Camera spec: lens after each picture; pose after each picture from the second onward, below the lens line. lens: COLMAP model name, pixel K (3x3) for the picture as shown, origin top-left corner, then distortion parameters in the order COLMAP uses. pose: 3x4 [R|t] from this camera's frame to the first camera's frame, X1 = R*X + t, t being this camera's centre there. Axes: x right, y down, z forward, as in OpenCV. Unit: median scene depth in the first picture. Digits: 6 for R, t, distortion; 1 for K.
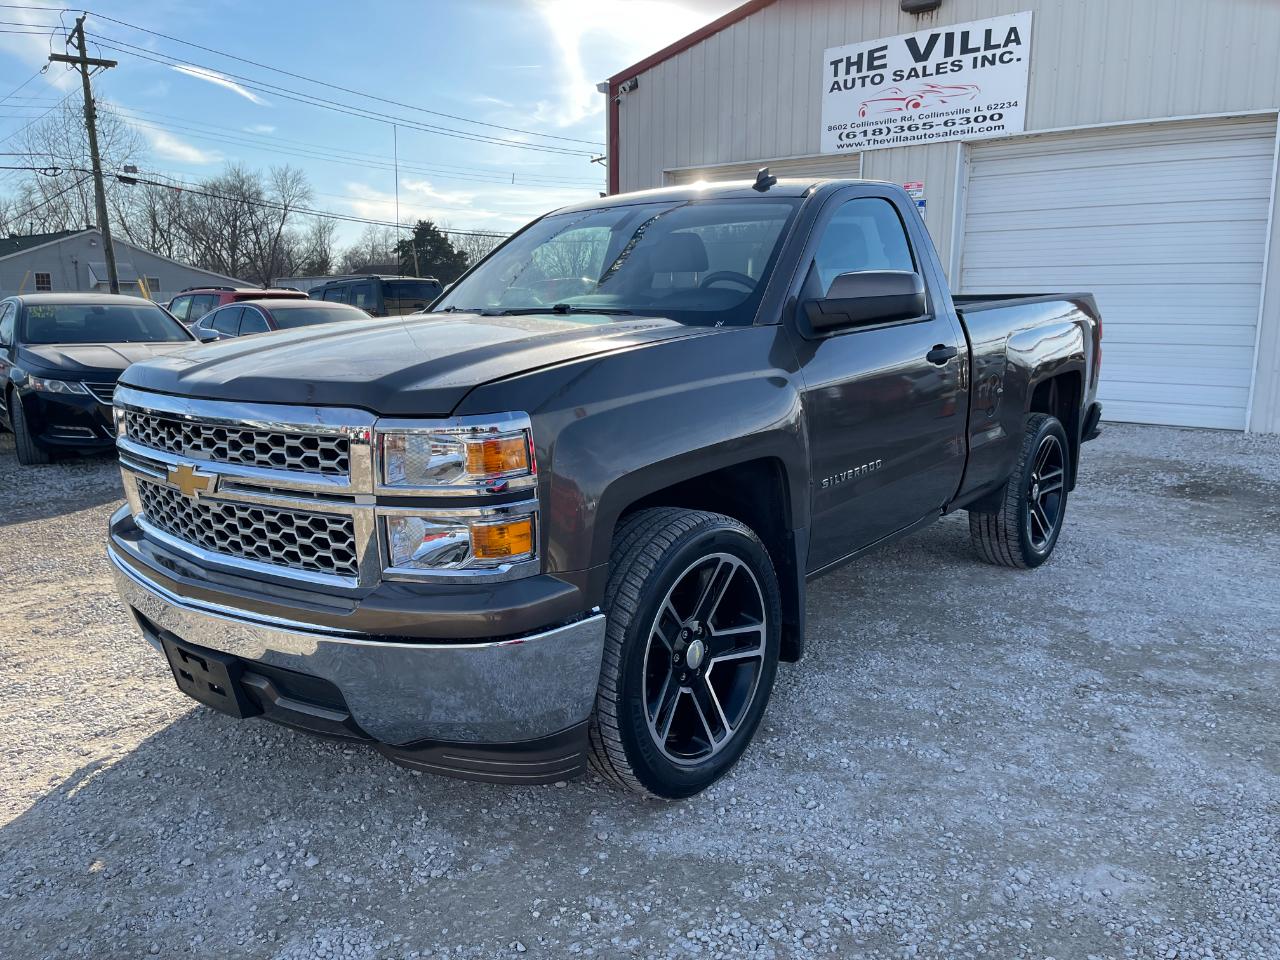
lens RADIAL K [[999.5, 0, 634.7], [0, 999.5, 496.2], [0, 0, 1]] dist [0.078977, -0.126244]
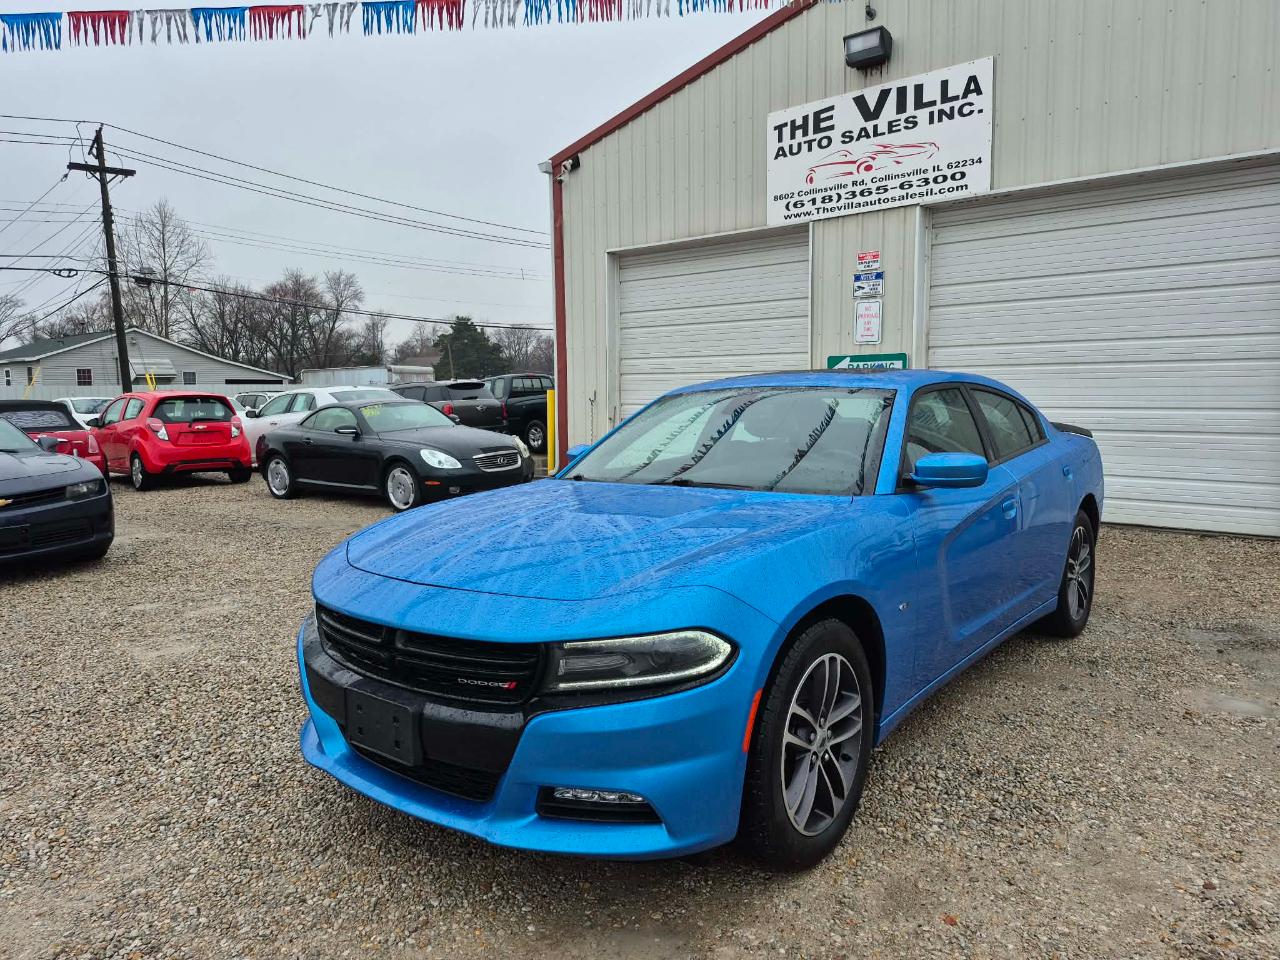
lens RADIAL K [[917.0, 0, 635.3], [0, 917.0, 469.6], [0, 0, 1]] dist [0.045377, -0.053430]
pose [[0.999452, -0.011376, -0.031089, 0.091932], [0.008193, 0.994888, -0.100650, -0.040613], [0.032075, 0.100340, 0.994436, 0.203284]]
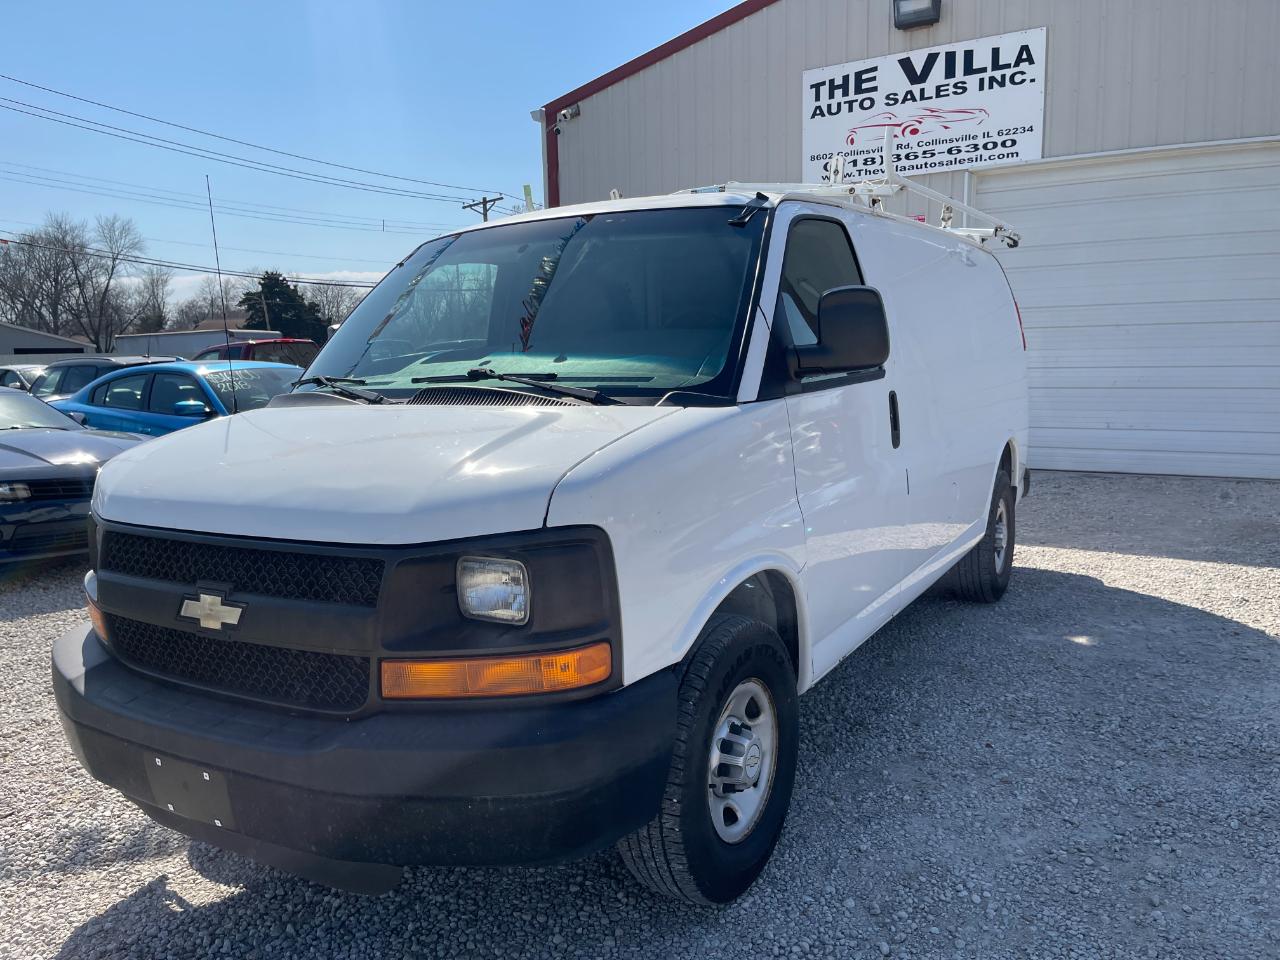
lens RADIAL K [[999.5, 0, 644.5], [0, 999.5, 492.1], [0, 0, 1]] dist [0.078977, -0.126244]
pose [[0.987839, -0.045764, 0.148596, -0.102512], [0.053026, 0.997566, -0.045282, -0.037253], [-0.146162, 0.052611, 0.987861, 0.157453]]
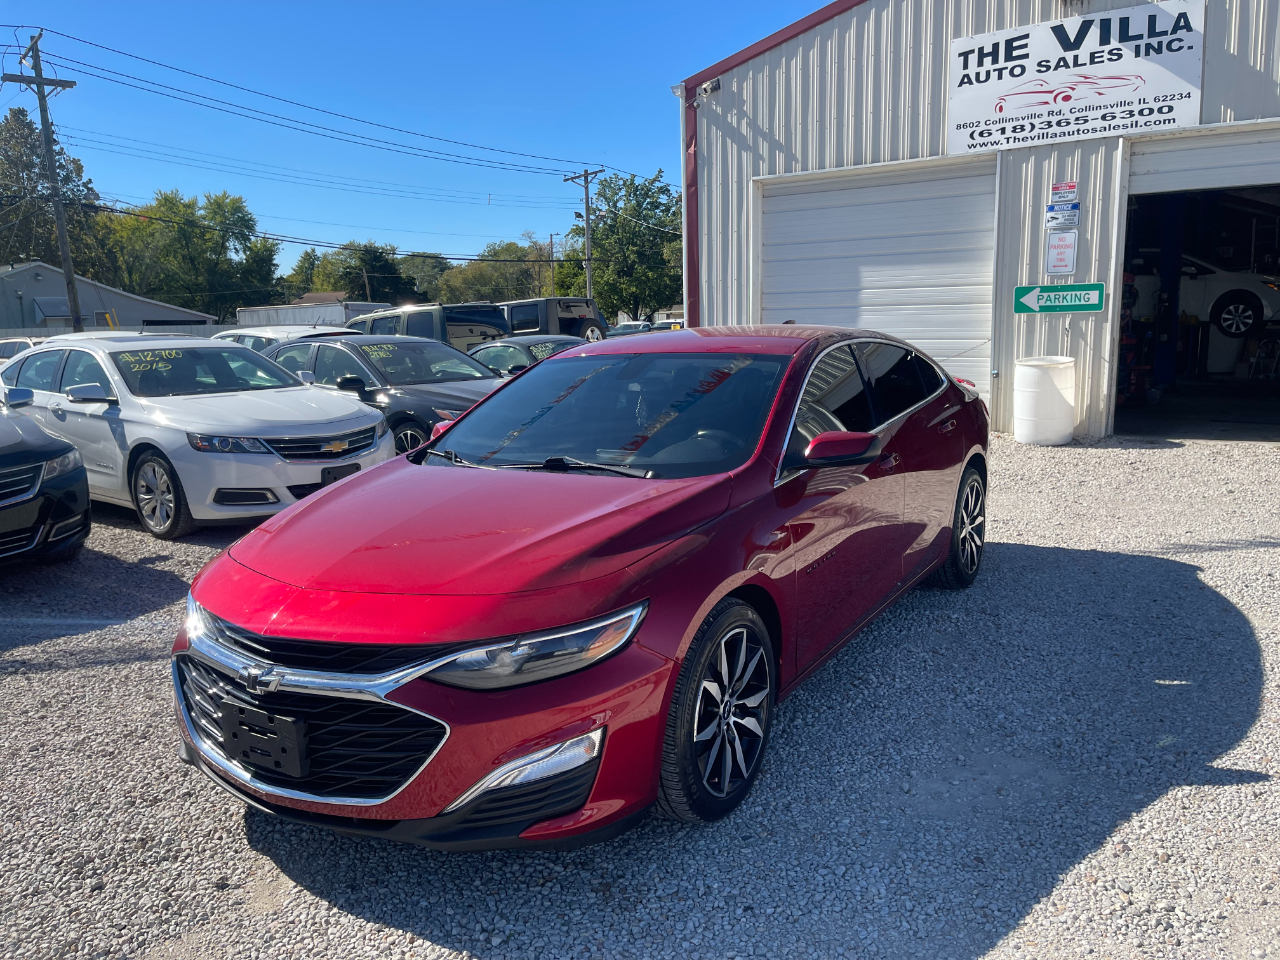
lens RADIAL K [[999.5, 0, 633.8], [0, 999.5, 490.3], [0, 0, 1]] dist [0.078977, -0.126244]
pose [[0.997641, -0.036325, 0.058243, -0.164101], [0.037767, 0.999002, -0.023860, -0.029831], [-0.057318, 0.026003, 0.998017, 0.126760]]
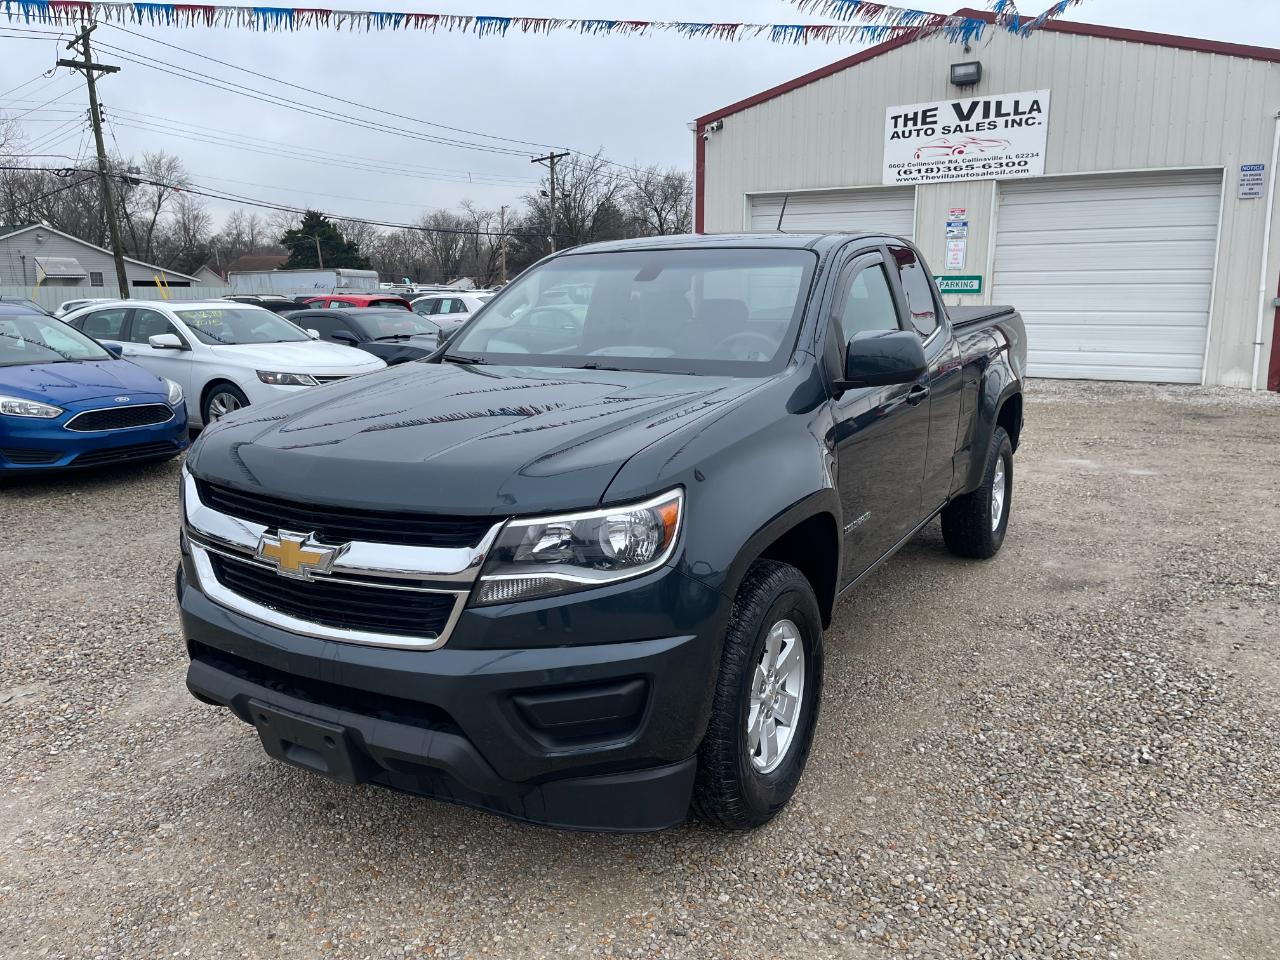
lens RADIAL K [[999.5, 0, 635.4], [0, 999.5, 493.8], [0, 0, 1]] dist [0.078977, -0.126244]
pose [[0.989941, -0.033480, 0.137459, -0.345708], [0.032258, 0.999418, 0.011114, 0.043783], [-0.137751, -0.006568, 0.990445, -0.284348]]
